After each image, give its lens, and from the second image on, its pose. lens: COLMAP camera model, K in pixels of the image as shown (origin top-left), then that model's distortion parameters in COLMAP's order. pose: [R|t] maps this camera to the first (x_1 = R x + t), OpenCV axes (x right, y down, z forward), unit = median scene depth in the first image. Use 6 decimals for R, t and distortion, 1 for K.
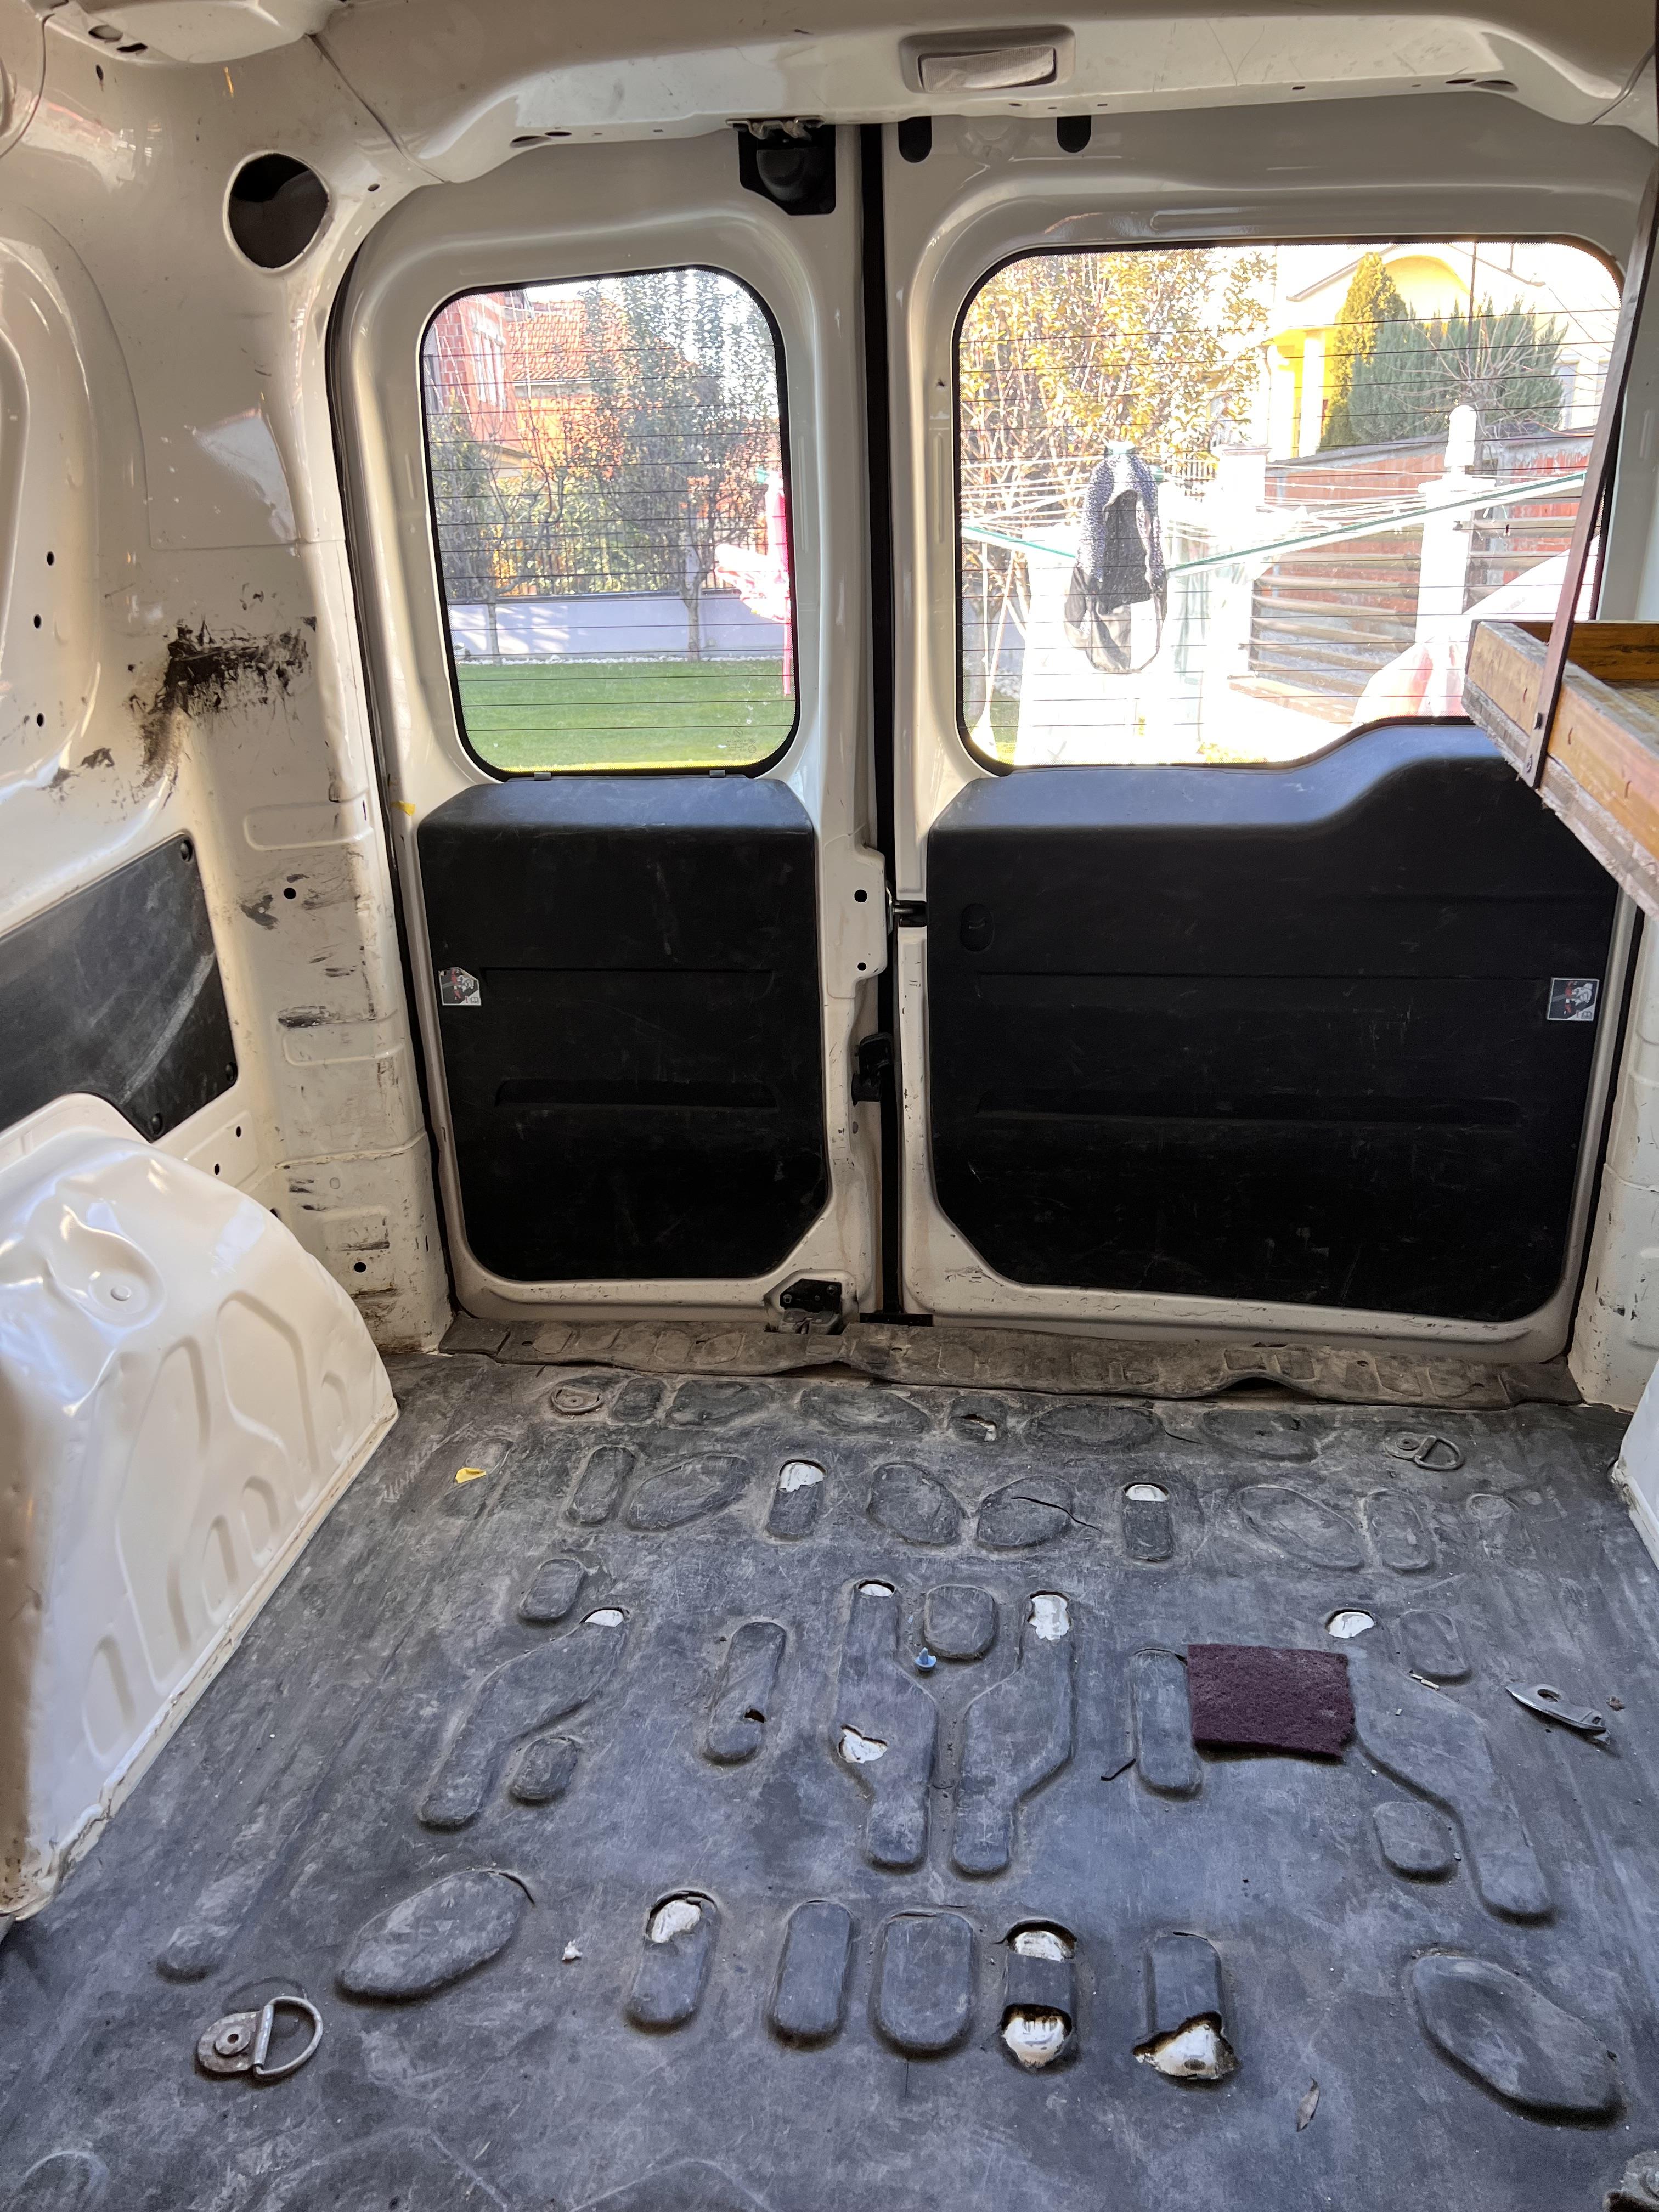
lens RADIAL K [[1671.8, 0, 829.5], [0, 1671.8, 1106.0], [0, 0, 1]] dist [0.024869, -0.003312]
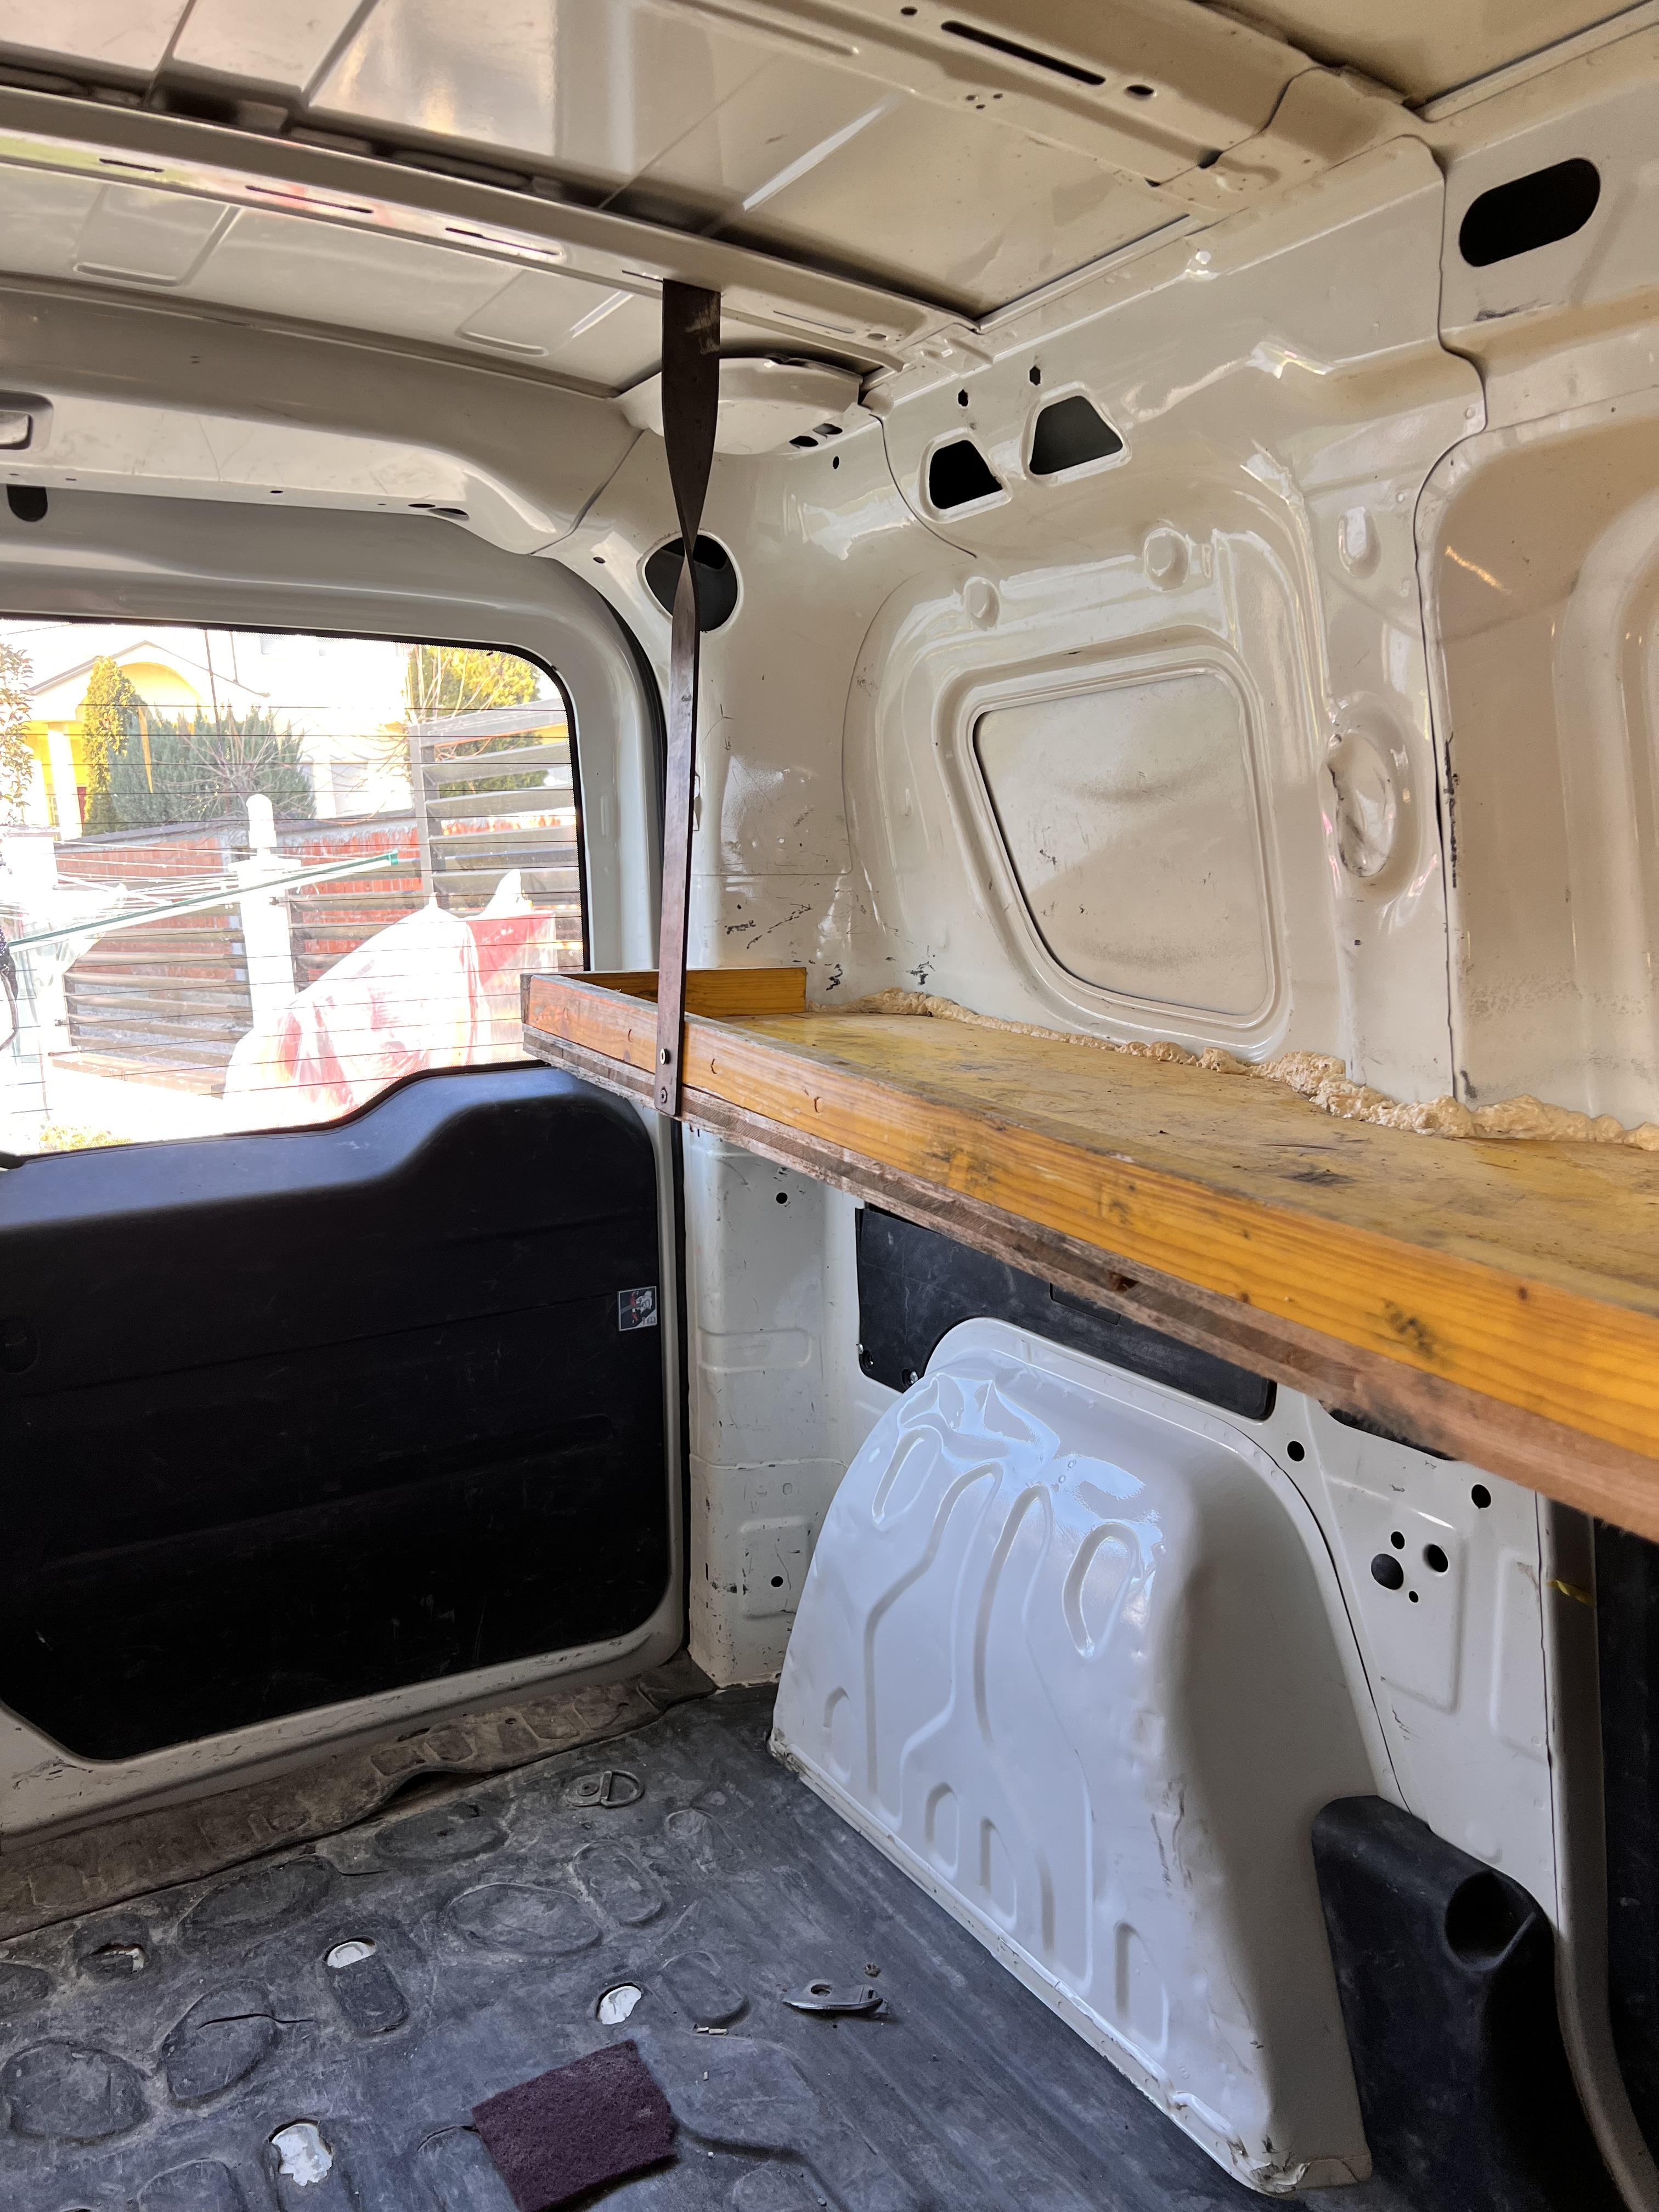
lens RADIAL K [[1680.2, 0, 821.9], [0, 1680.2, 1117.2], [0, 0, 1]] dist [0.074048, -0.051055]
pose [[0.785580, -0.102209, 0.610260, -0.109522], [0.225109, 0.965888, -0.128008, -0.017245], [-0.576360, 0.237936, 0.781790, 0.062929]]
